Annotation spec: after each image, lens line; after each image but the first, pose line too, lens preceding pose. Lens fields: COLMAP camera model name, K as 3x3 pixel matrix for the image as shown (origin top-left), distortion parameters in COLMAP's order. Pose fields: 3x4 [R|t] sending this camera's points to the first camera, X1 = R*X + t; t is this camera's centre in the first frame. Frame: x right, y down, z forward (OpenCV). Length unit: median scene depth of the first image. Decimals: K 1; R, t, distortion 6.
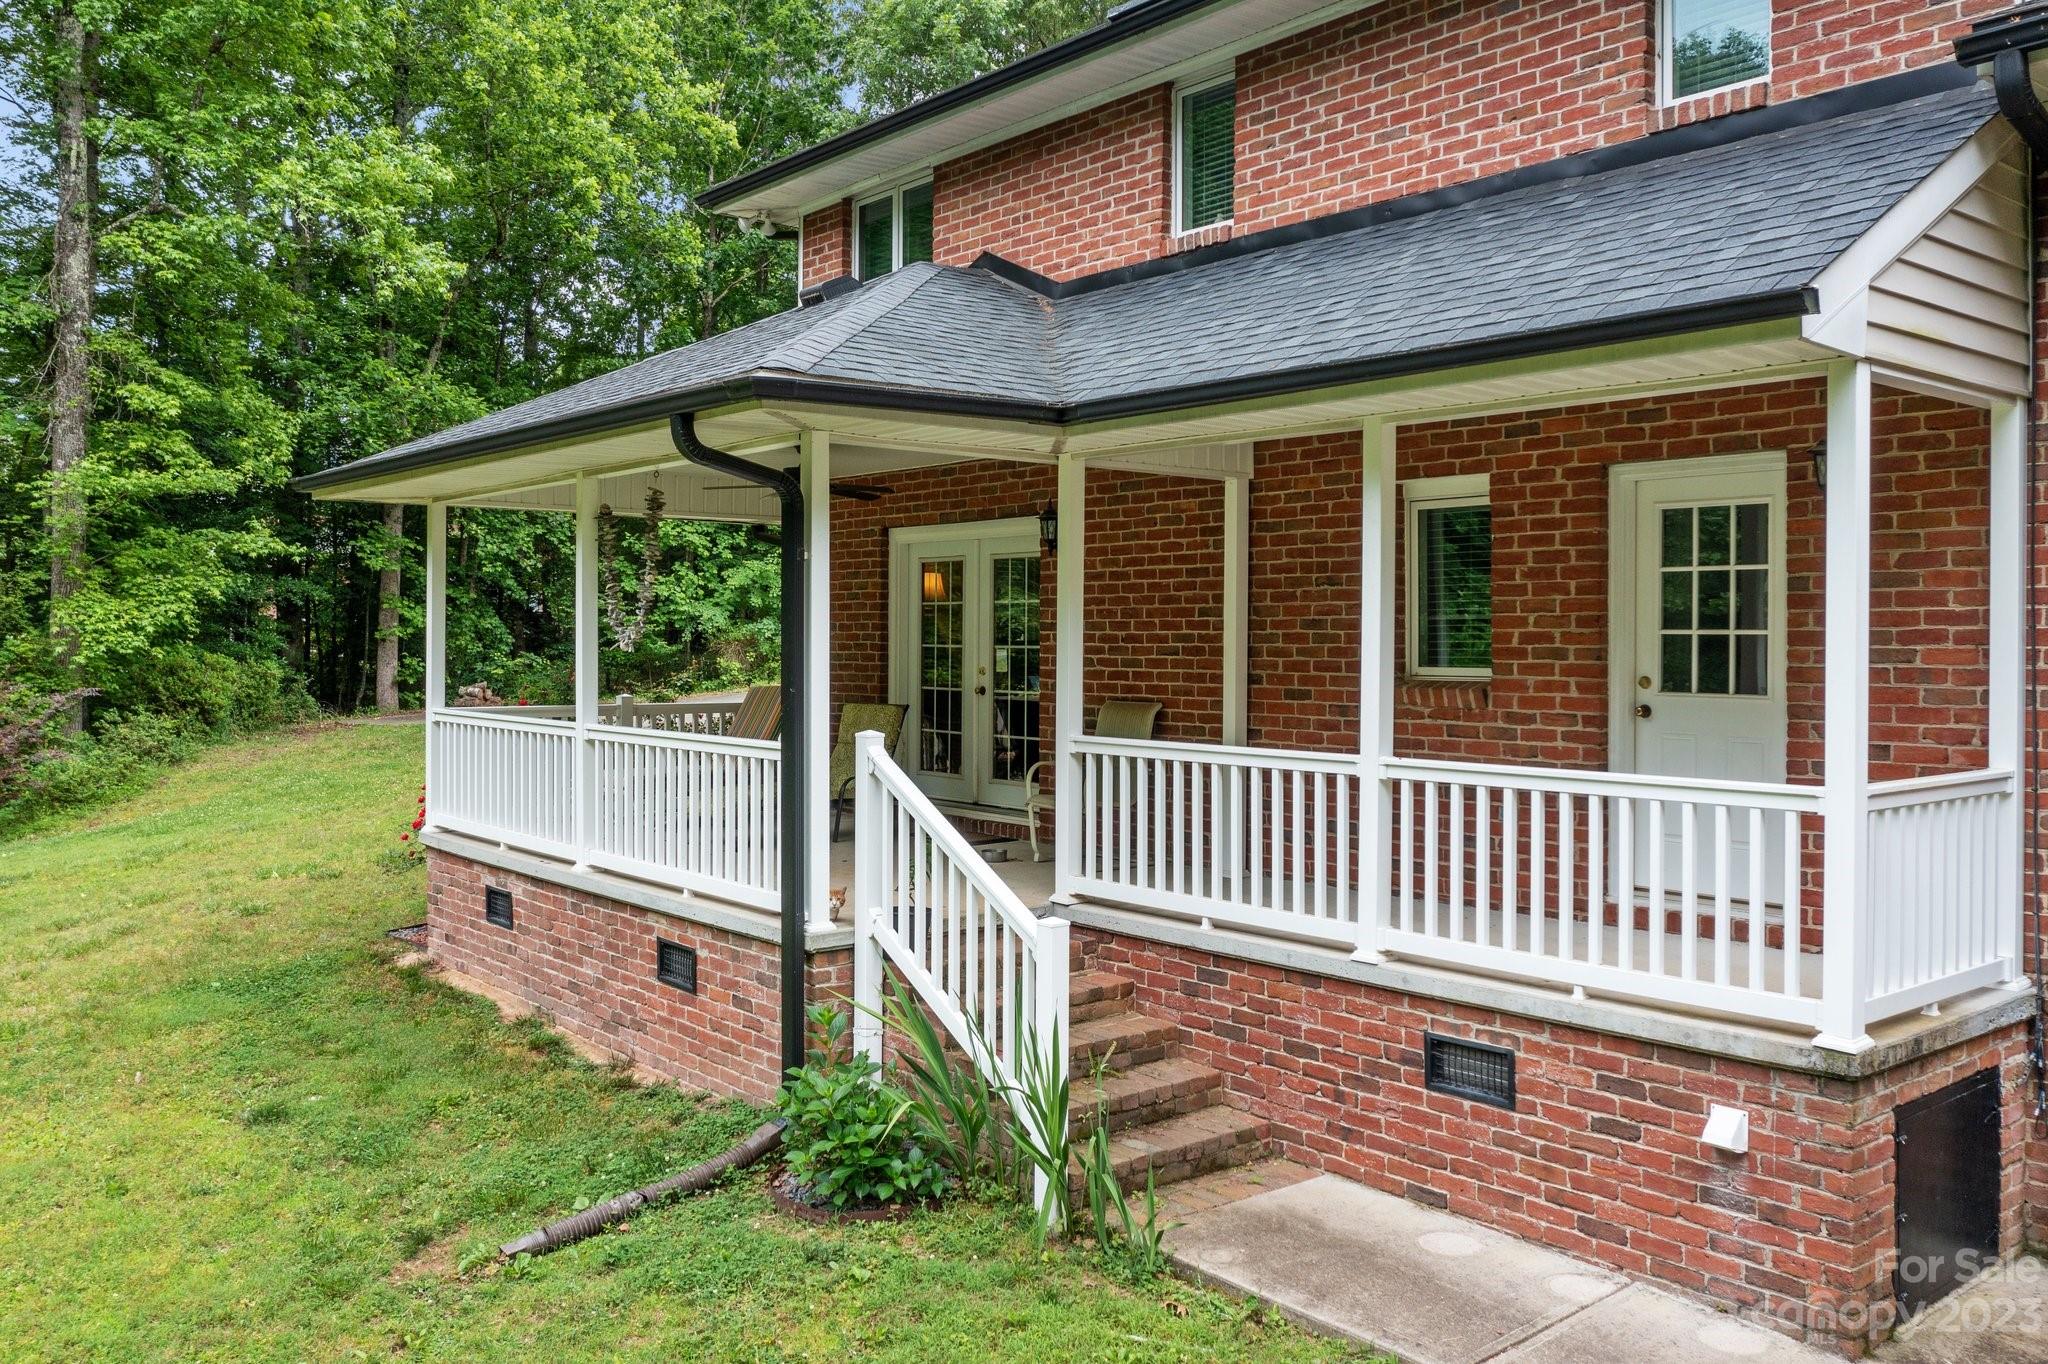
lens RADIAL K [[1651.0, 0, 1034.3], [0, 1651.0, 625.2], [0, 0, 1]] dist [-0.011611, 0.010163]
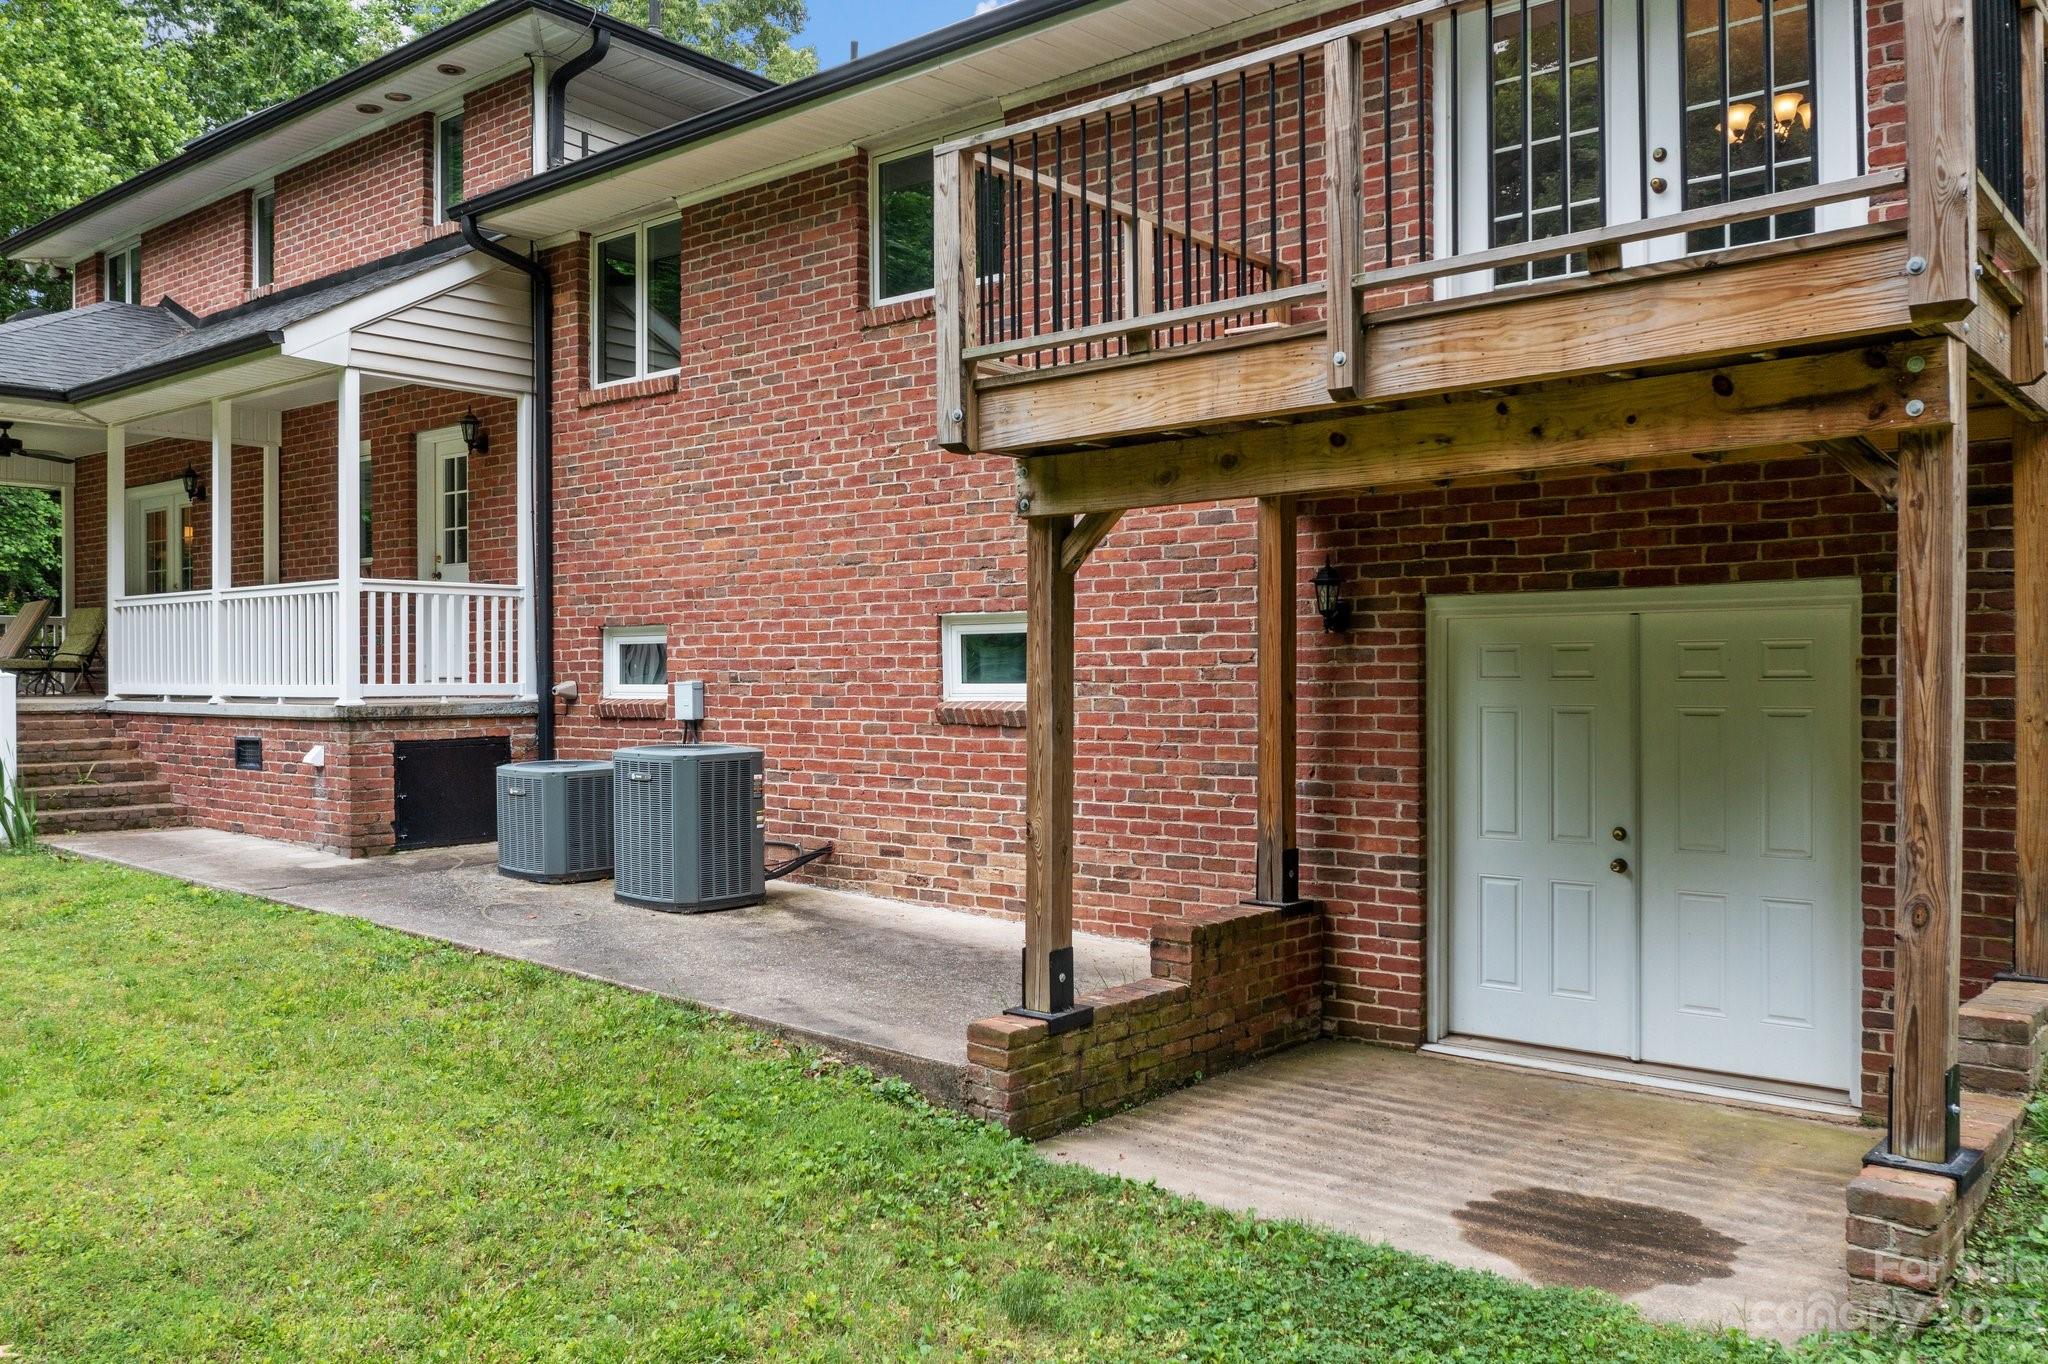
lens RADIAL K [[1651.0, 0, 1028.5], [0, 1651.0, 675.0], [0, 0, 1]] dist [-0.011611, 0.010163]
pose [[0.986329, -0.006196, 0.164669, 0.695161], [0.004888, 0.999953, 0.008346, 0.144989], [-0.164713, -0.007427, 0.986314, -0.812296]]
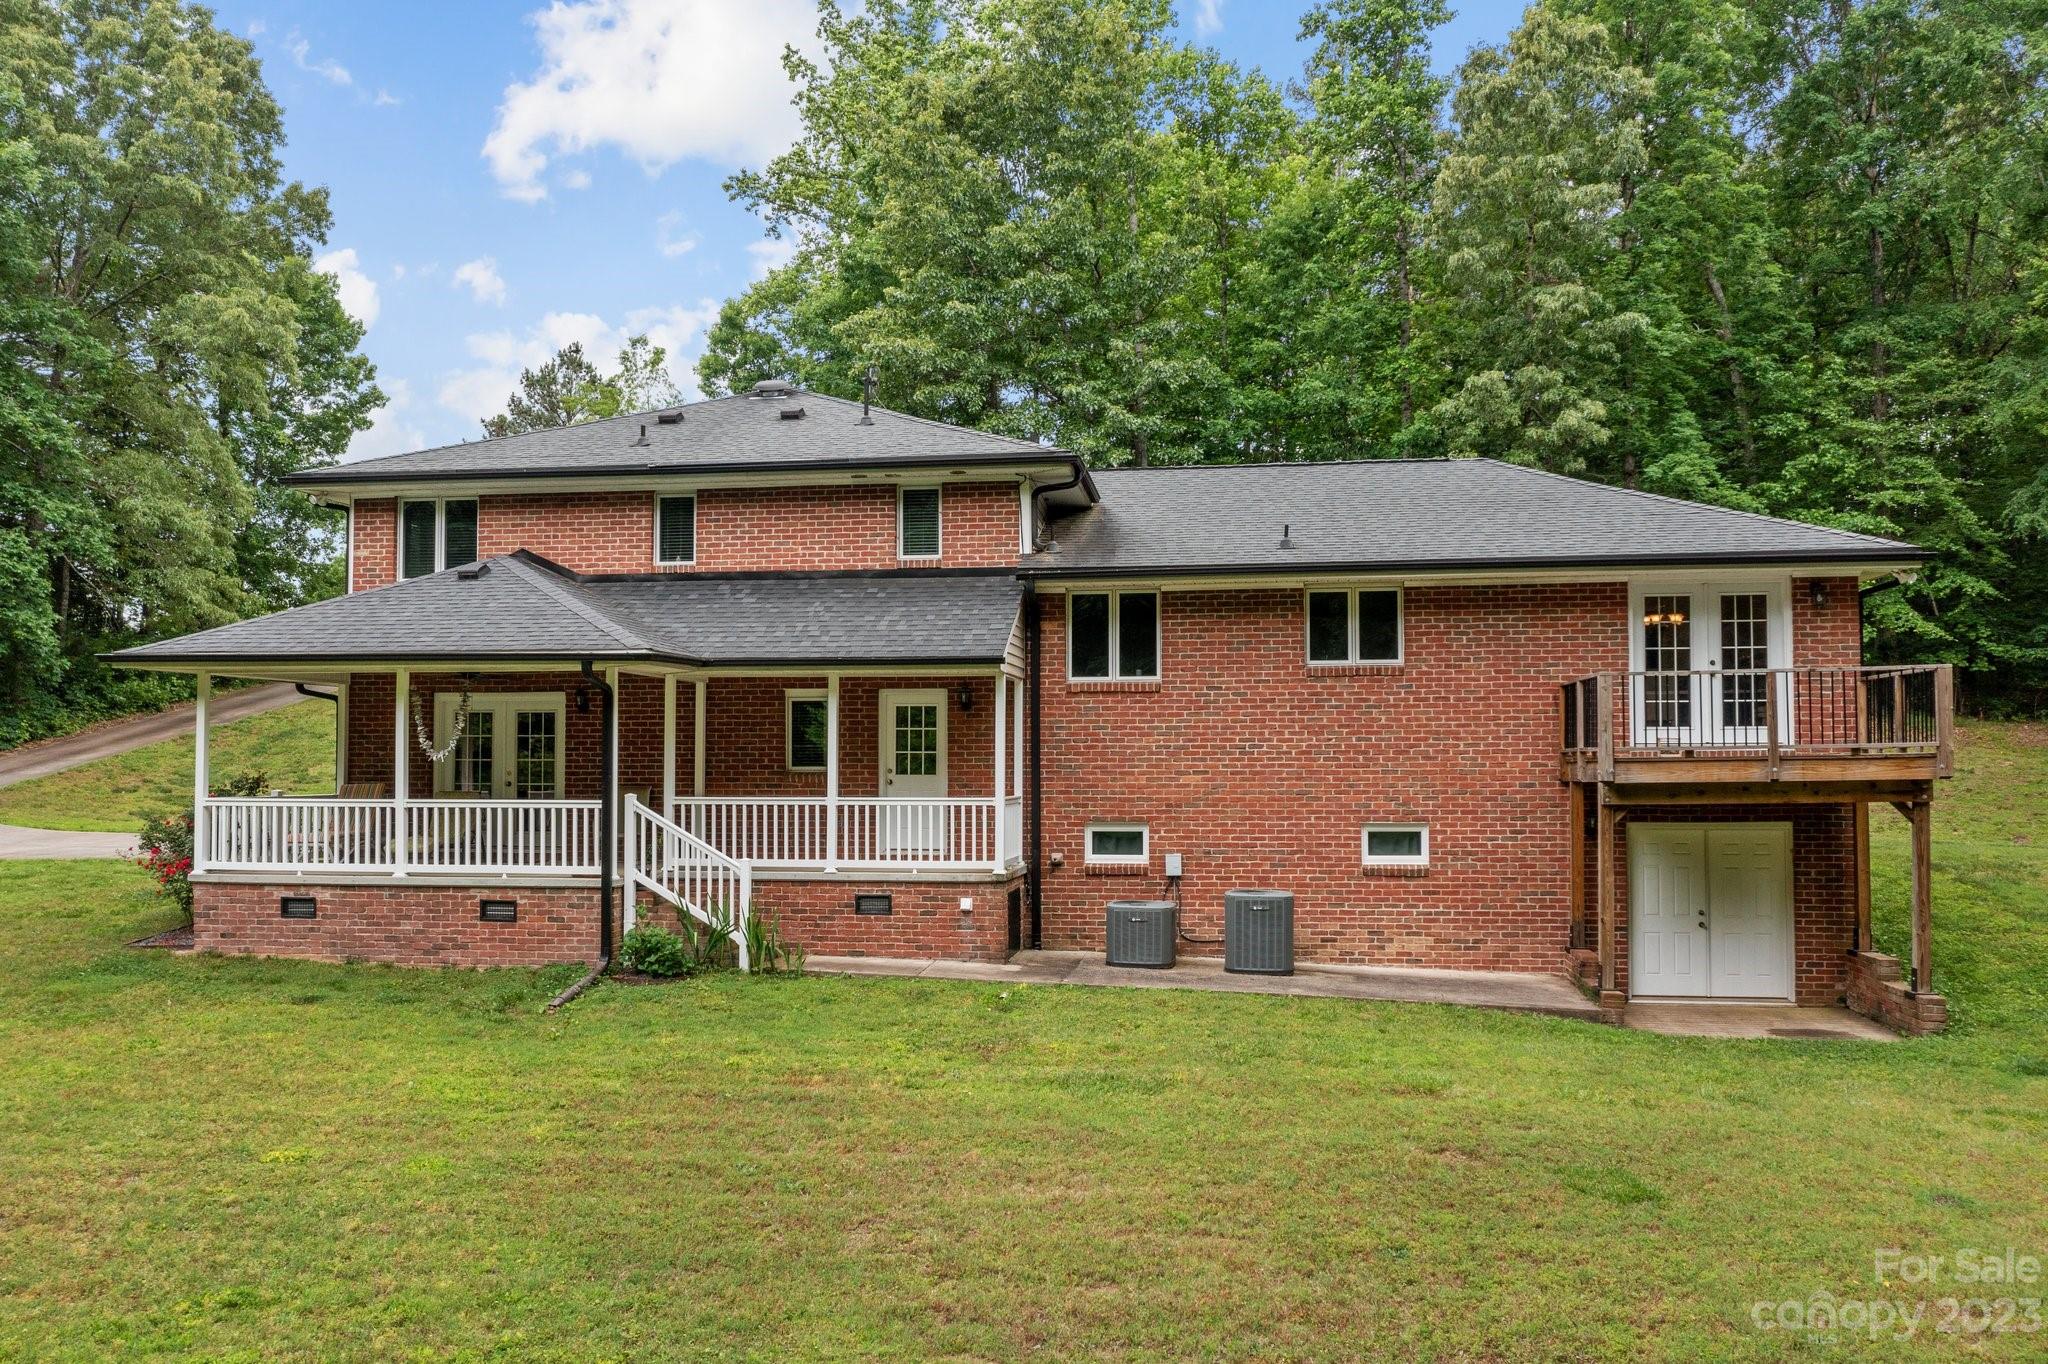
lens RADIAL K [[1651.0, 0, 1031.2], [0, 1651.0, 692.4], [0, 0, 1]] dist [-0.011611, 0.010163]
pose [[0.734269, 0.026718, 0.678333, -1.262709], [-0.002536, 0.999326, -0.036616, 0.004676], [-0.678854, 0.025166, 0.733842, -1.101883]]
